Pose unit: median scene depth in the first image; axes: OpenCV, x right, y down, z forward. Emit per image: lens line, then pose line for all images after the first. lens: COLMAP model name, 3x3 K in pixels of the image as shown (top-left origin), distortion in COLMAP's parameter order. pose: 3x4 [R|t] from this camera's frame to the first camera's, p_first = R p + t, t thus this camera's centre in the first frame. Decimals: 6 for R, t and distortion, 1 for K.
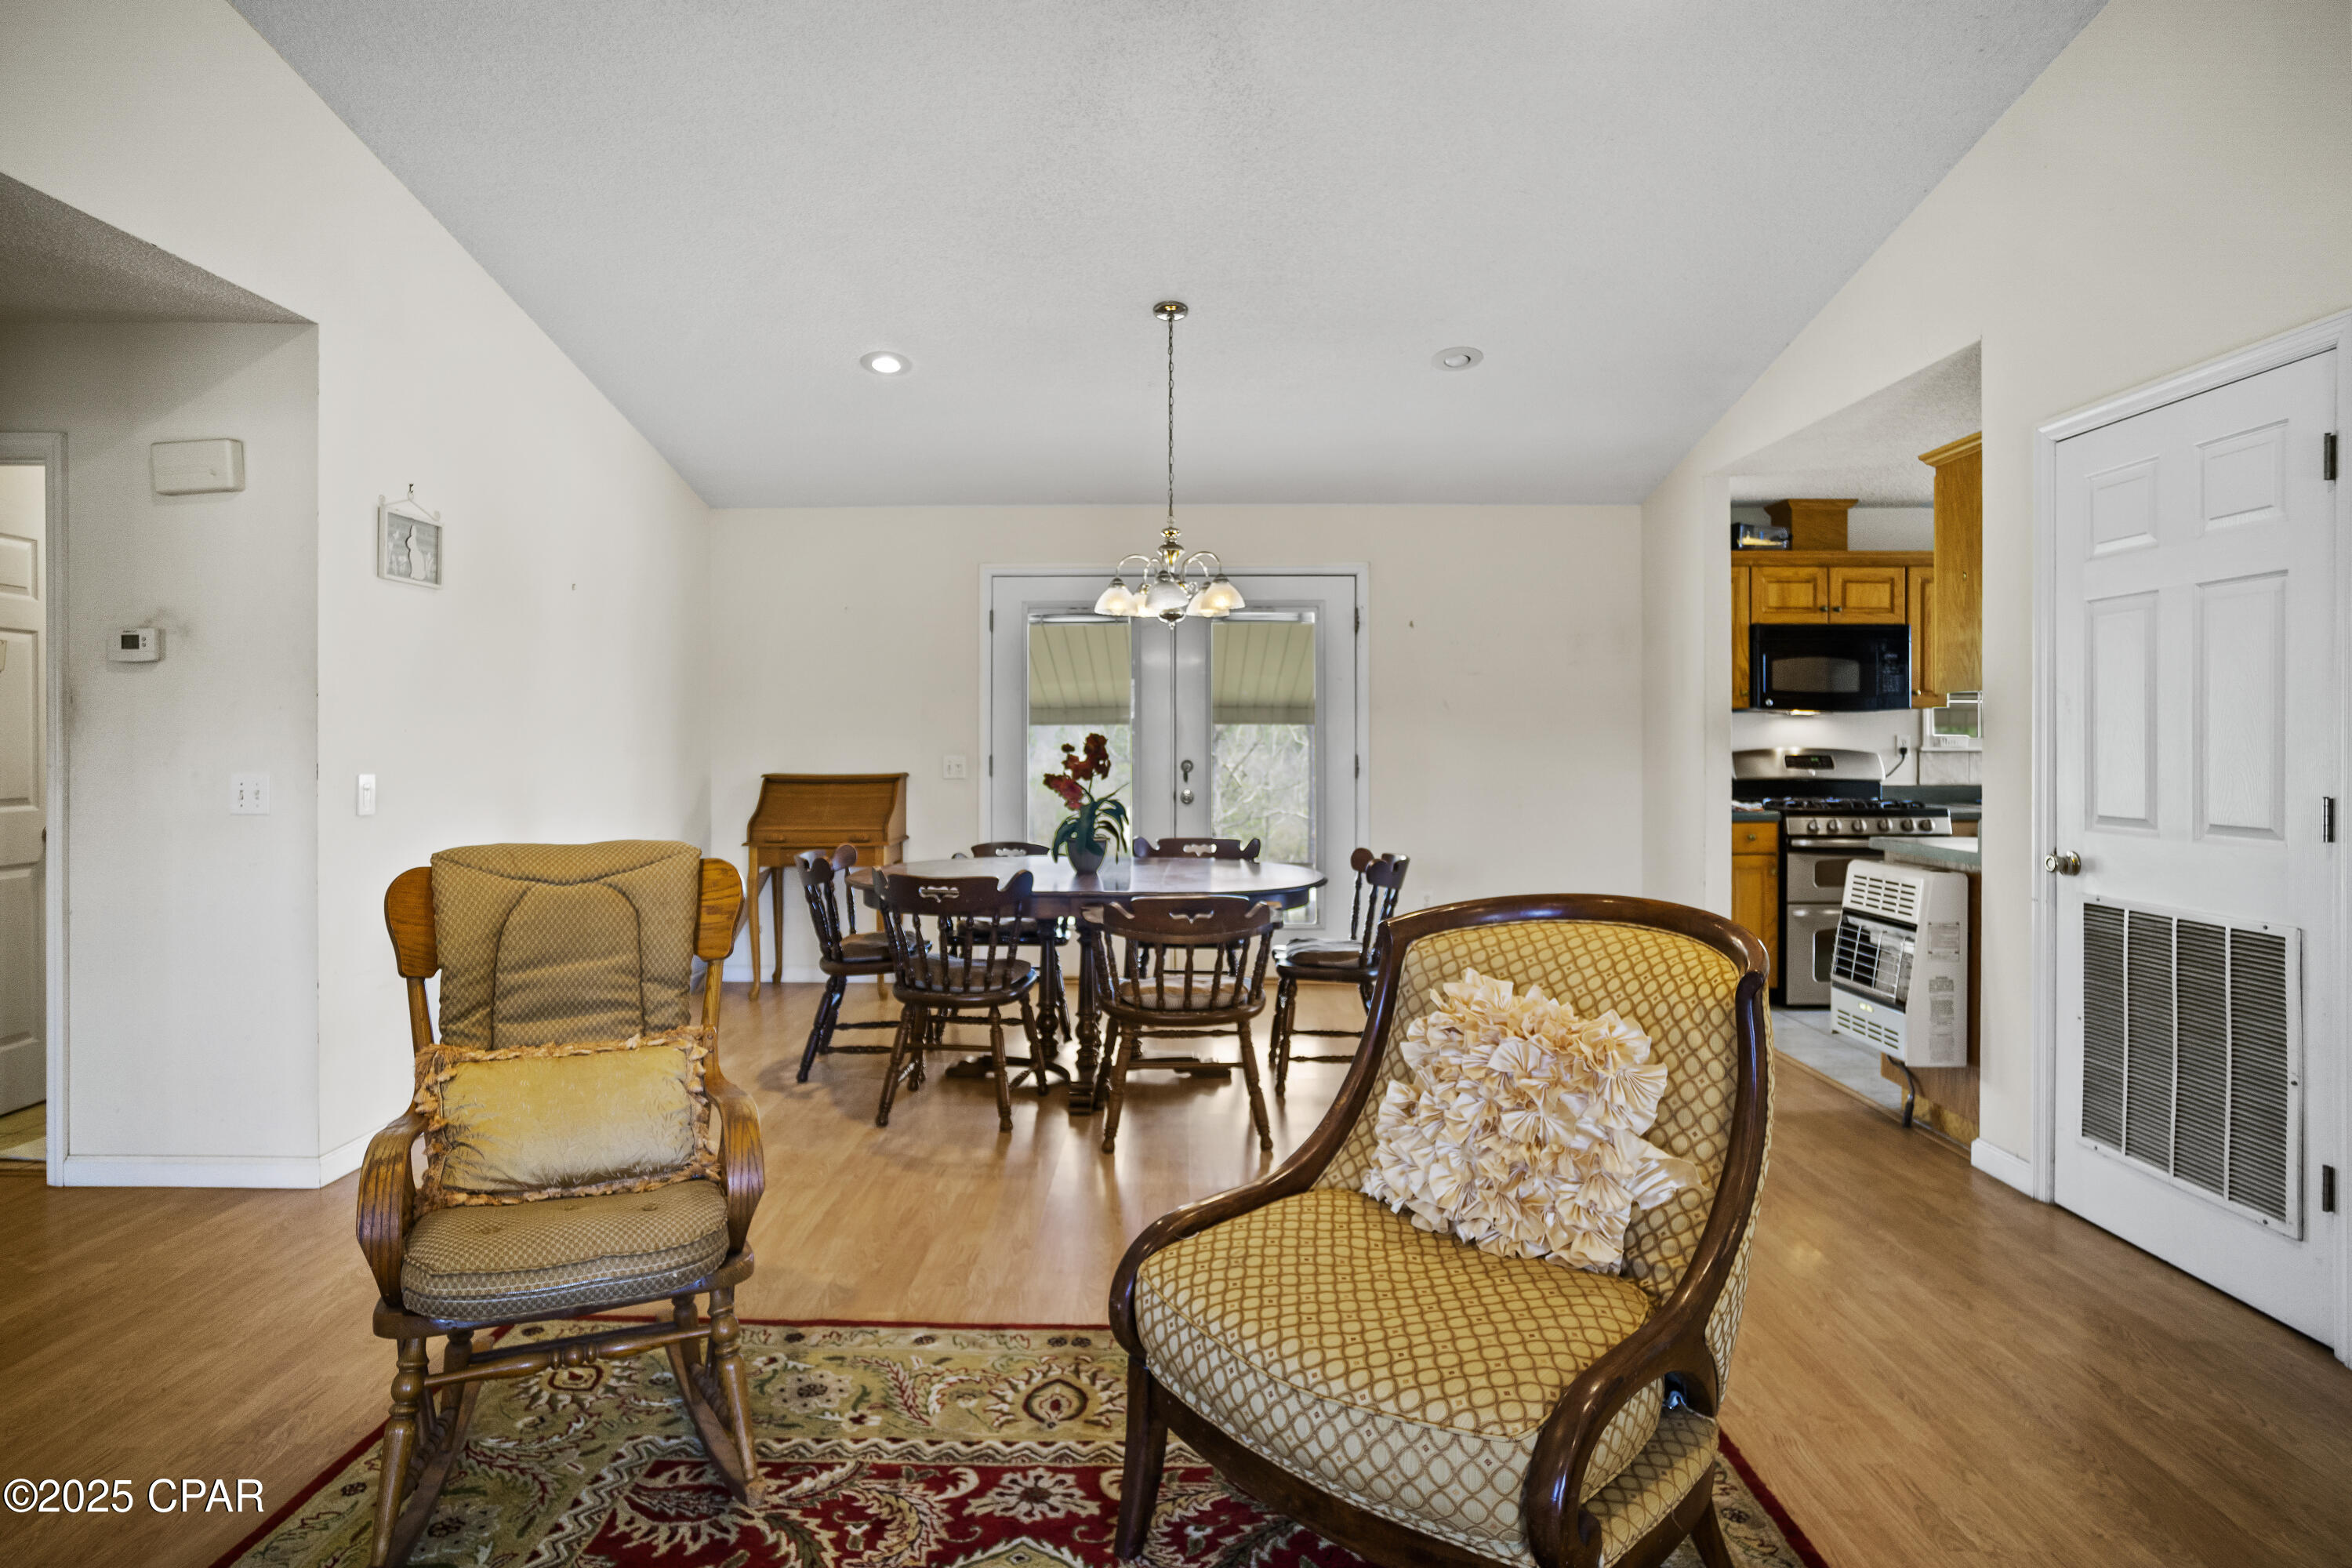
lens RADIAL K [[1279.7, 0, 1161.4], [0, 1279.7, 740.7], [0, 0, 1]] dist [-0.052265, 0.029439]
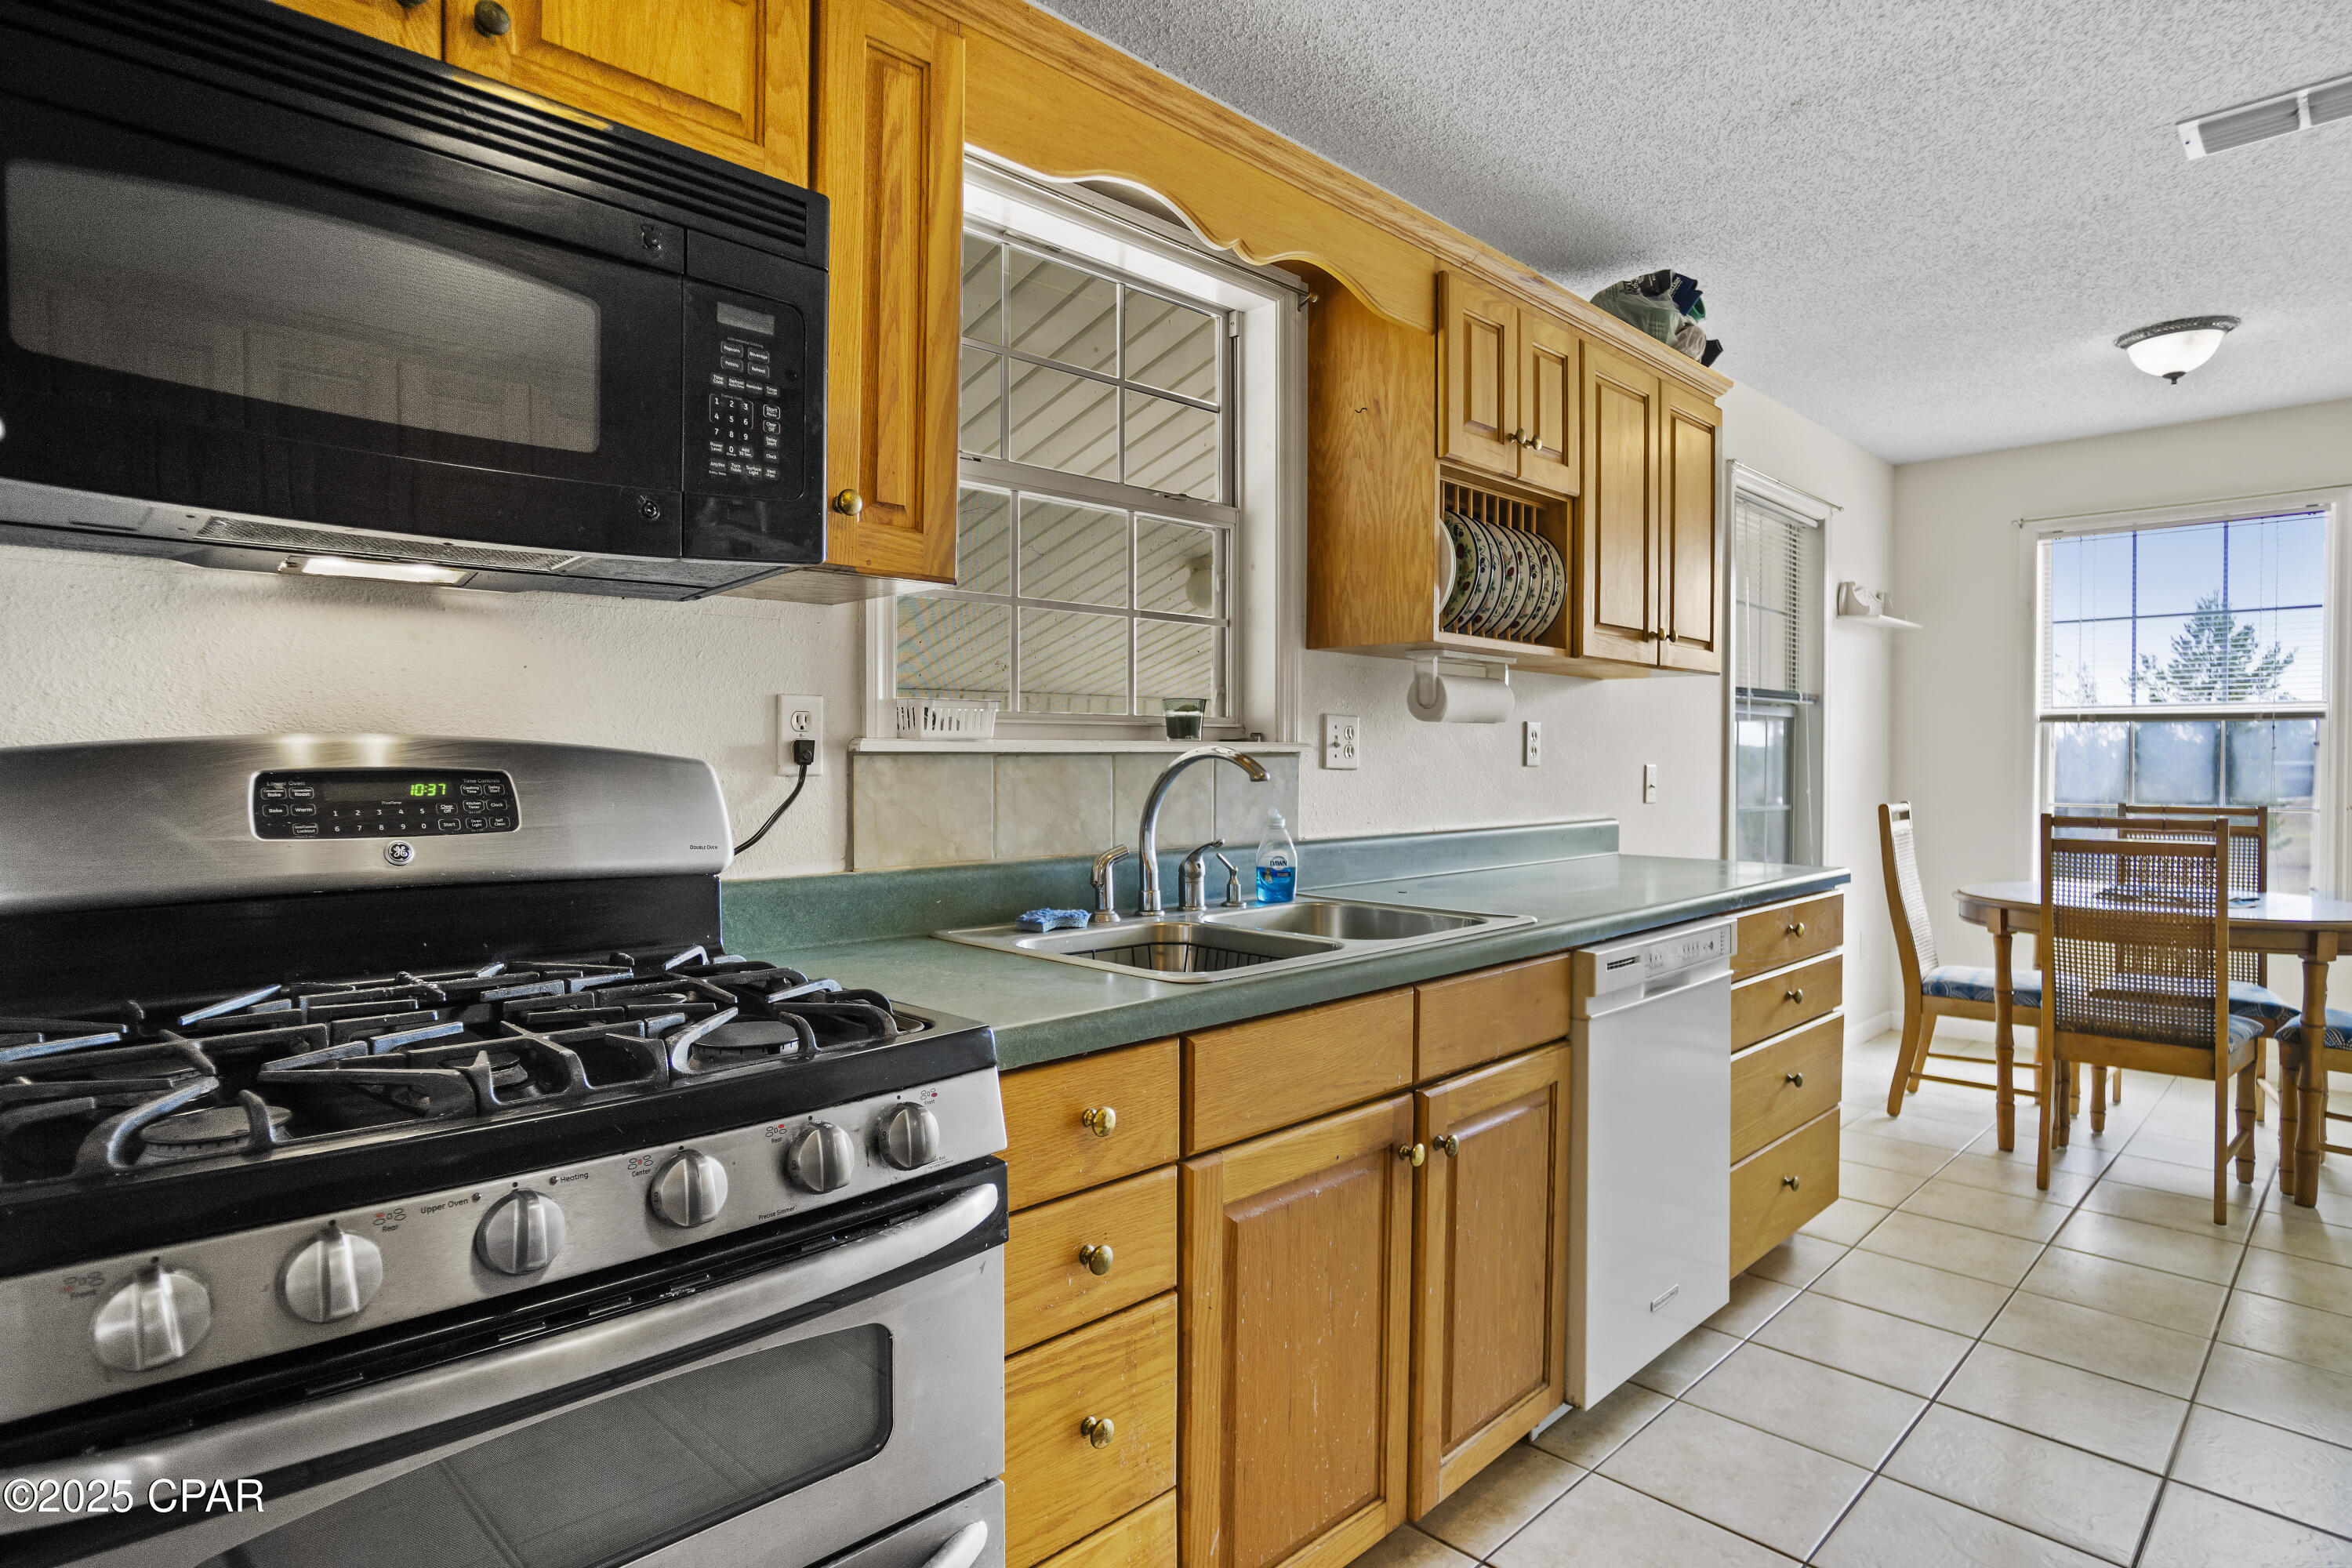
lens RADIAL K [[1268.5, 0, 1166.0], [0, 1268.5, 774.7], [0, 0, 1]] dist [-0.068692, 0.047567]
pose [[0.699834, -0.008041, 0.714260, 0.810264], [0.000620, 0.999943, 0.010649, 0.017574], [-0.714305, -0.007010, 0.699800, 1.360610]]
